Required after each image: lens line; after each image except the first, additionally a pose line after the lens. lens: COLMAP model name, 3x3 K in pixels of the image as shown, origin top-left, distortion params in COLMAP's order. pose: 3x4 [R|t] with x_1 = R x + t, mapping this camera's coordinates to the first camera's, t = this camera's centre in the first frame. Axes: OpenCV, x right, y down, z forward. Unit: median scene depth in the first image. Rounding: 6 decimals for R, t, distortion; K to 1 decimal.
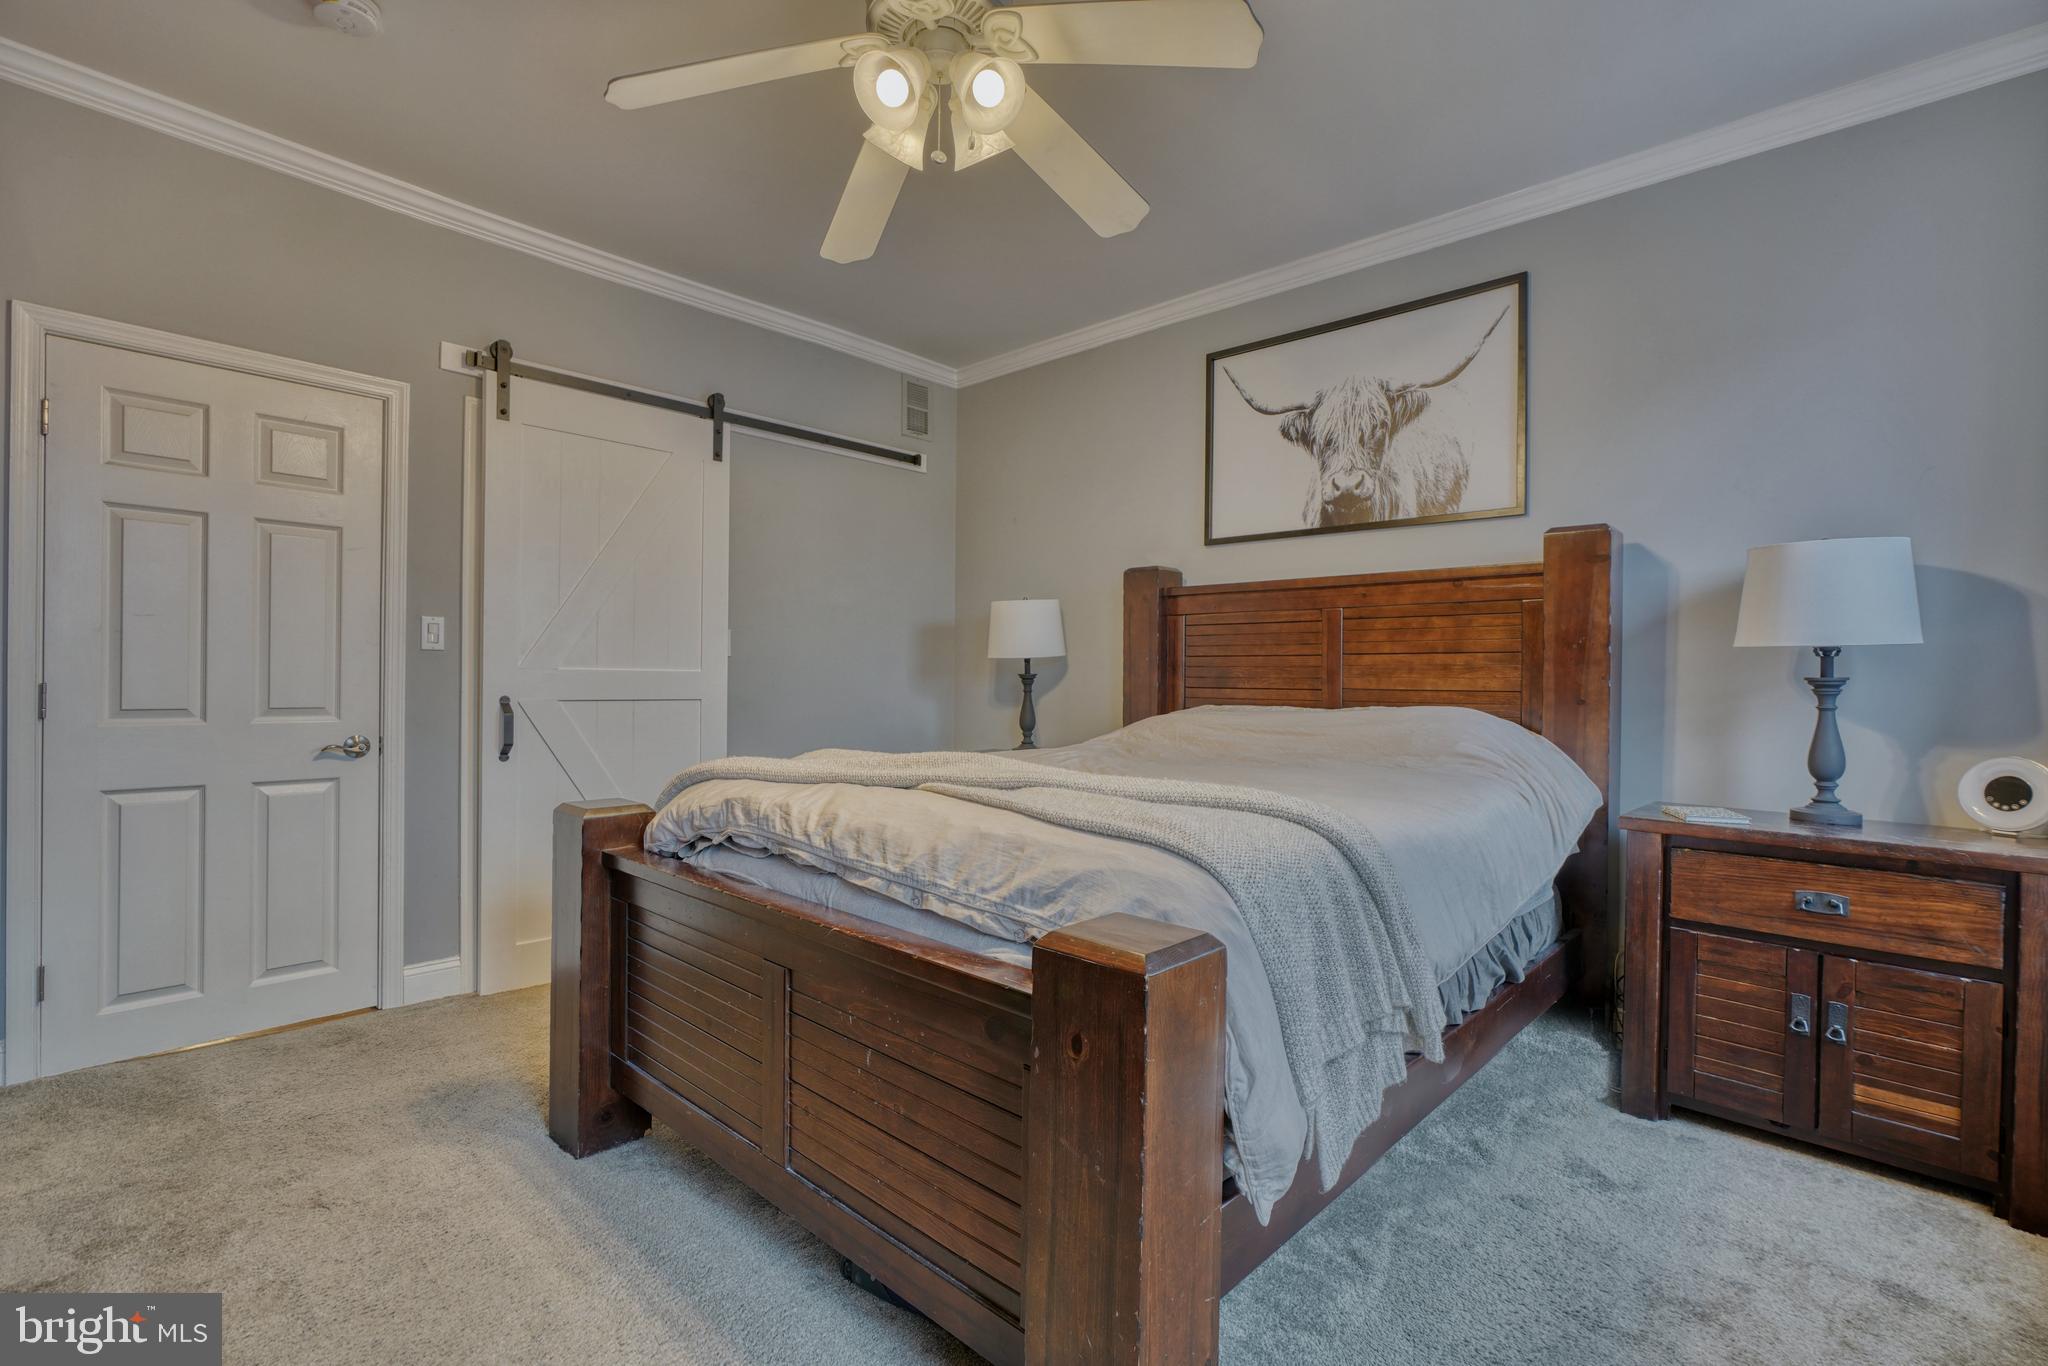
lens RADIAL K [[930.8, 0, 1025.7], [0, 930.8, 687.9], [0, 0, 1]] dist [-0.008526, 0.003169]
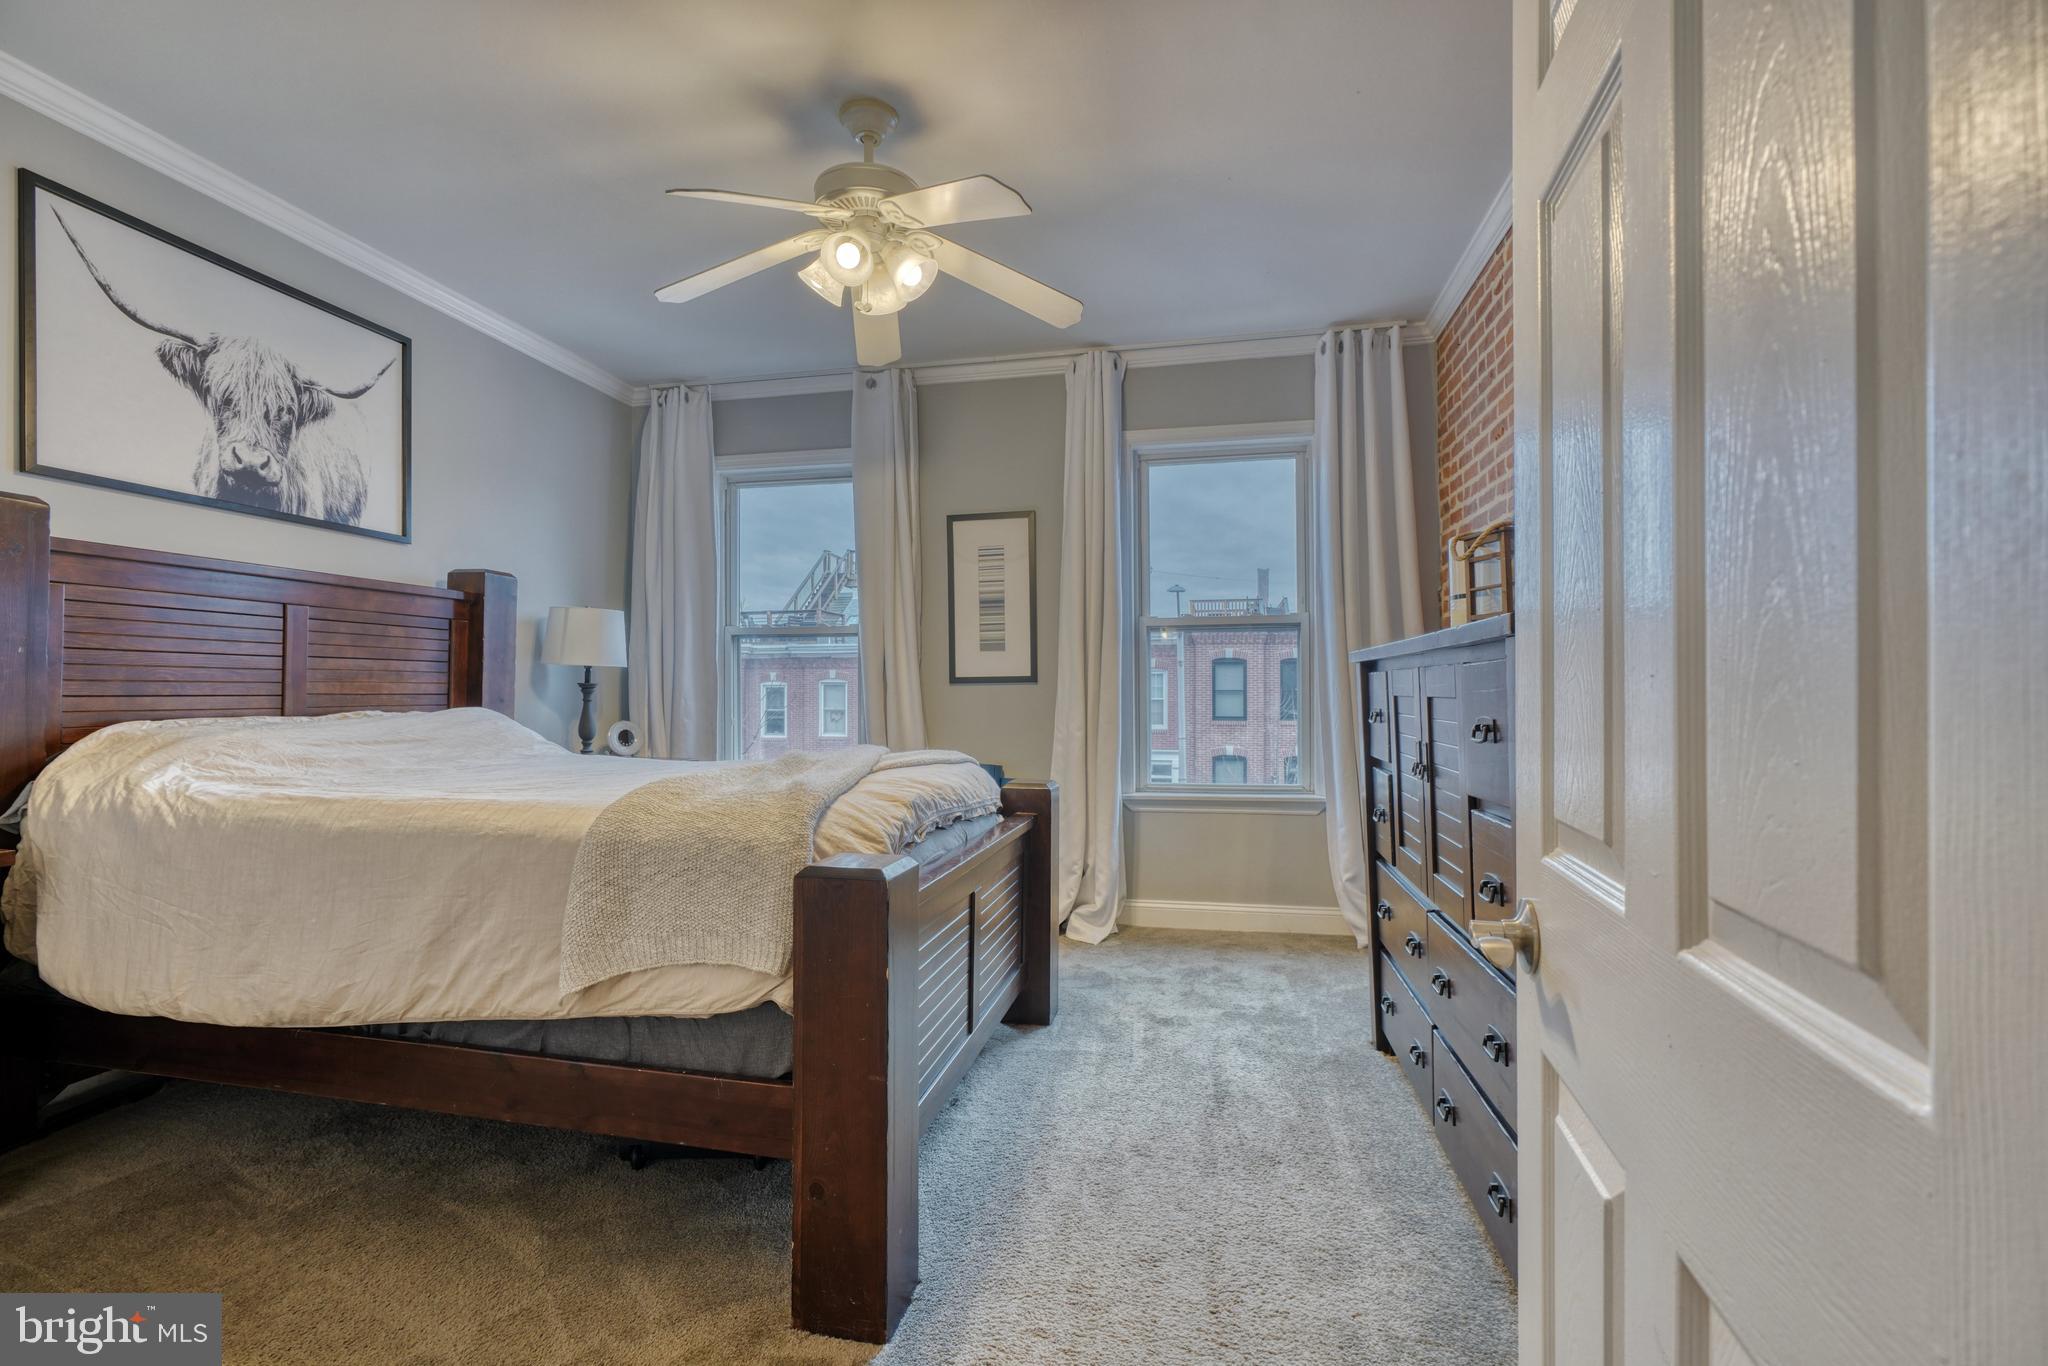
lens RADIAL K [[930.8, 0, 1019.4], [0, 930.8, 682.5], [0, 0, 1]] dist [-0.008526, 0.003169]
pose [[-0.508671, -0.003204, 0.860955, -0.790567], [-0.002335, 0.999995, 0.002341, -0.014142], [-0.860958, -0.000820, -0.508676, 0.842068]]
